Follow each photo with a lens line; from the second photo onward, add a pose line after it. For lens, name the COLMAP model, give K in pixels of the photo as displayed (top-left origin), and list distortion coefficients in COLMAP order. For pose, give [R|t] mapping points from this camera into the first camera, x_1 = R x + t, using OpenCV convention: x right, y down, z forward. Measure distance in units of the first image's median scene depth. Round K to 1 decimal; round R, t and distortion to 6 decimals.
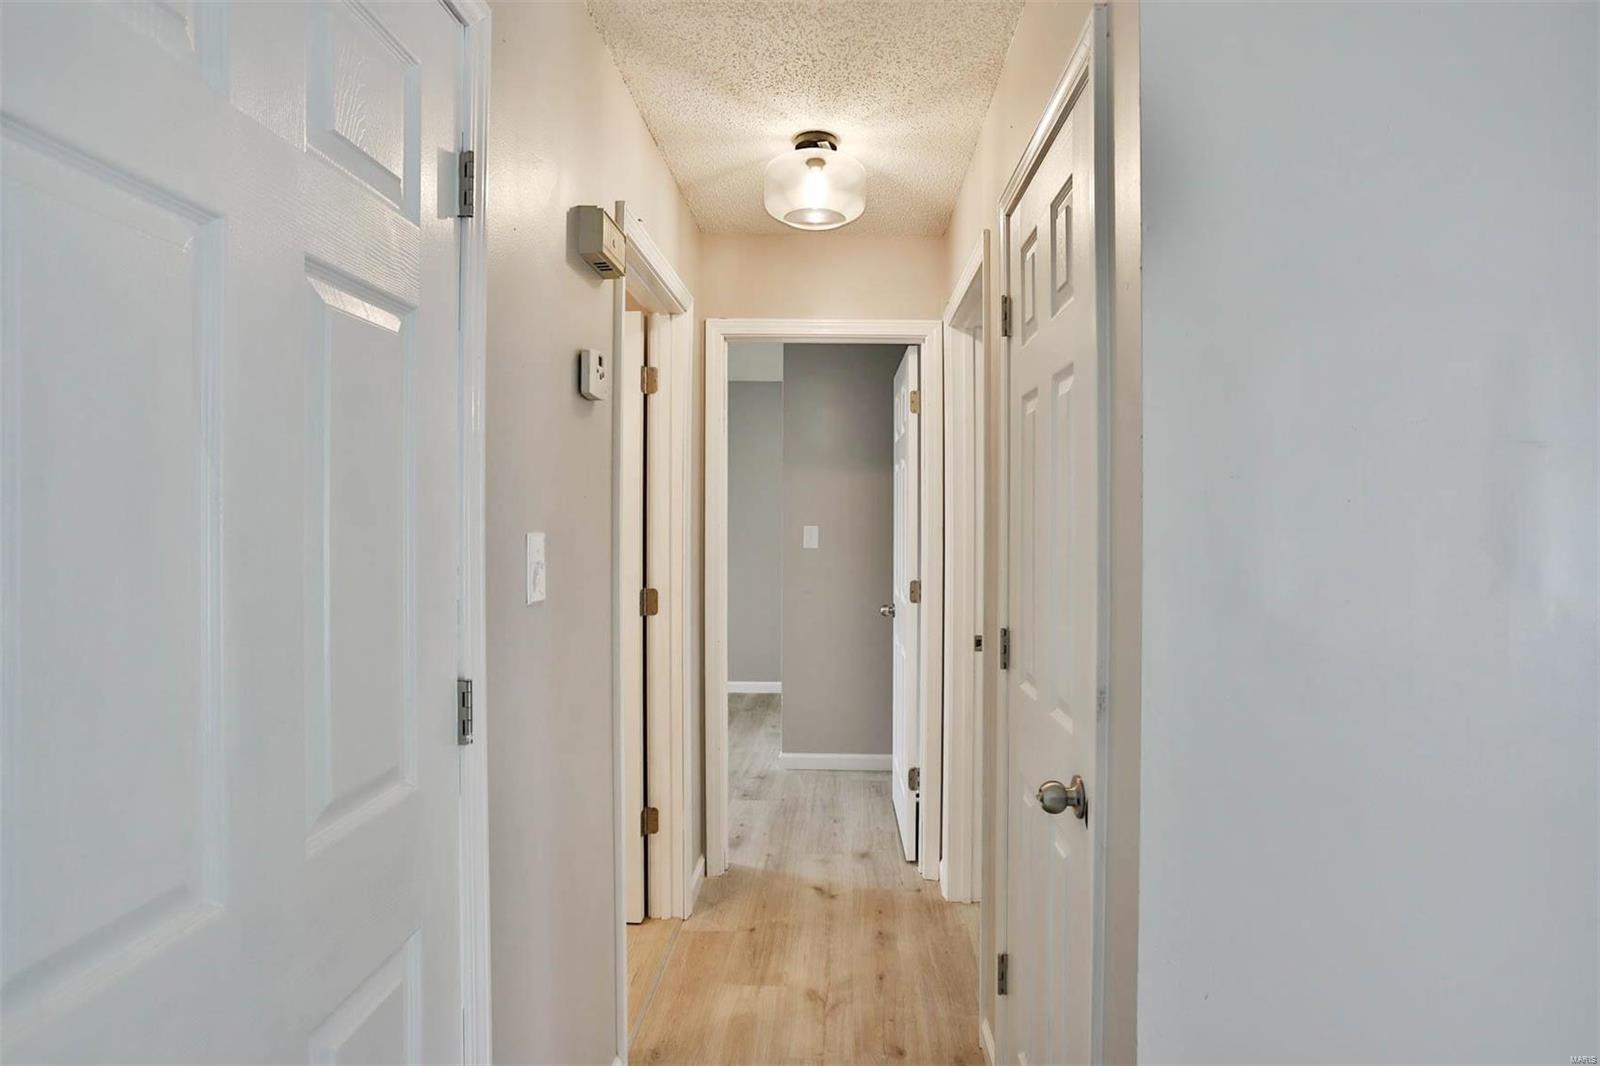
lens RADIAL K [[852.0, 0, 800.2], [0, 852.0, 528.8], [0, 0, 1]] dist [-0.067953, 0.054922]
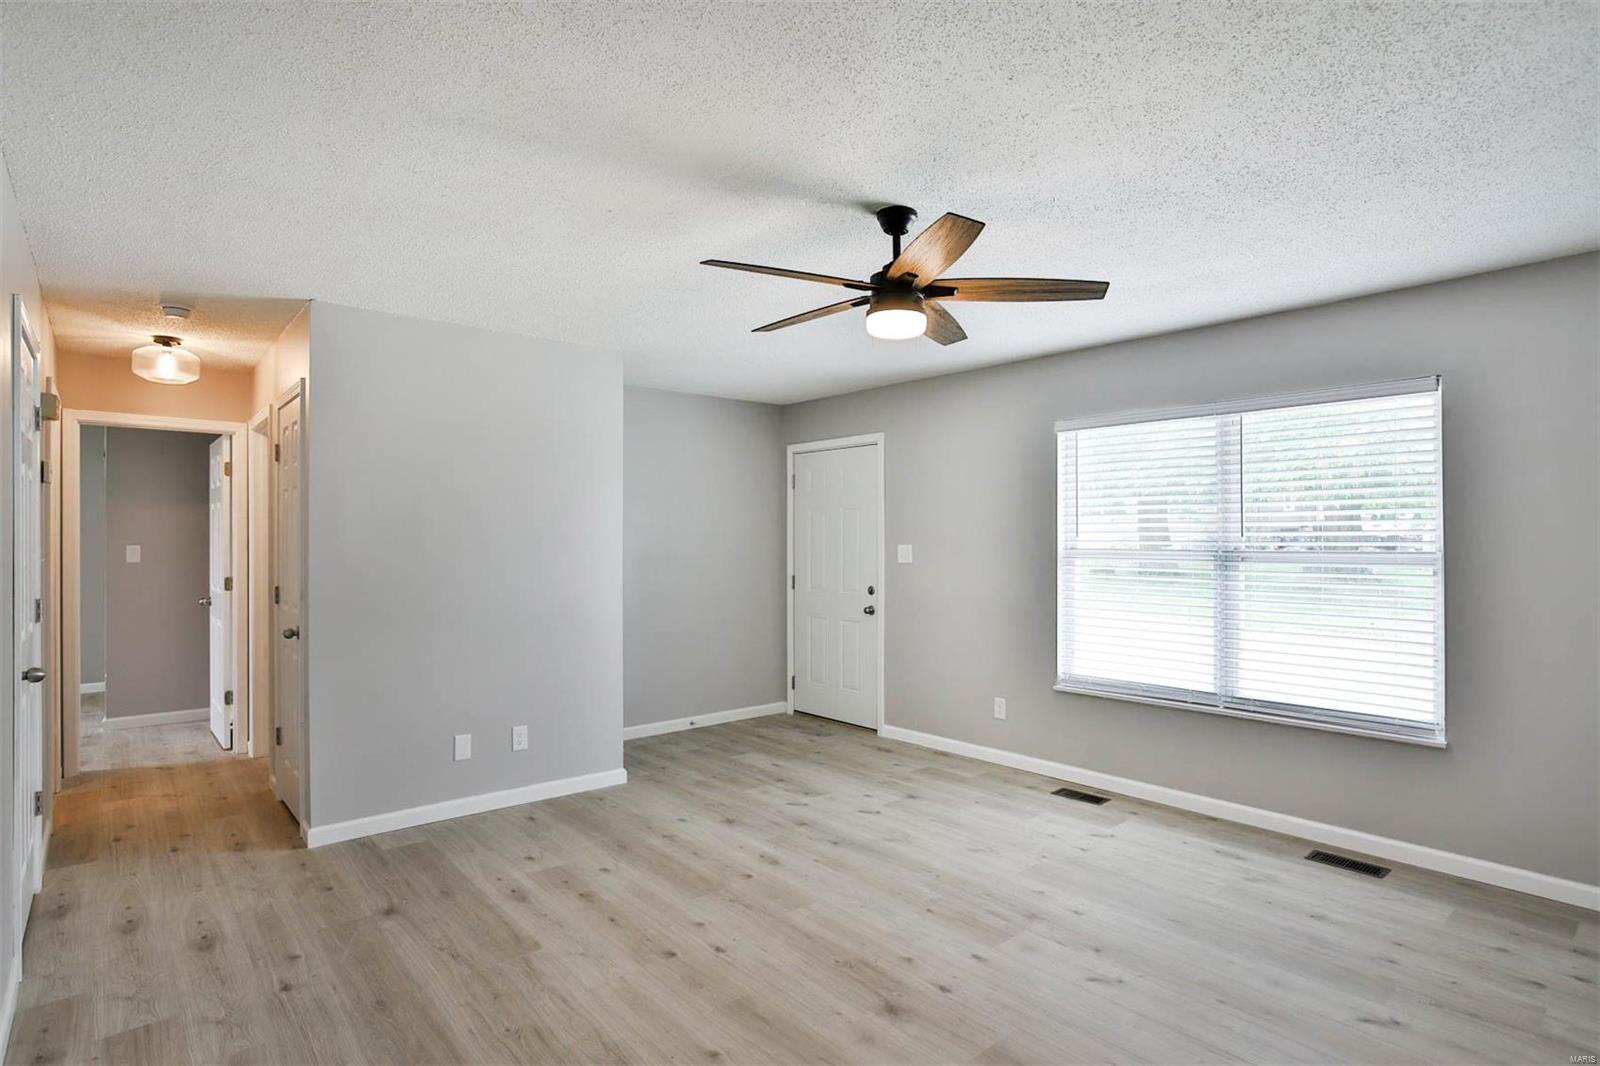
lens RADIAL K [[804.5, 0, 805.8], [0, 804.5, 536.8], [0, 0, 1]] dist [-0.067526, 0.033155]
pose [[0.711427, 0.000841, 0.702760, -0.136753], [0.010157, 0.999883, -0.011478, 0.010718], [-0.702687, 0.015303, 0.711335, -0.882422]]
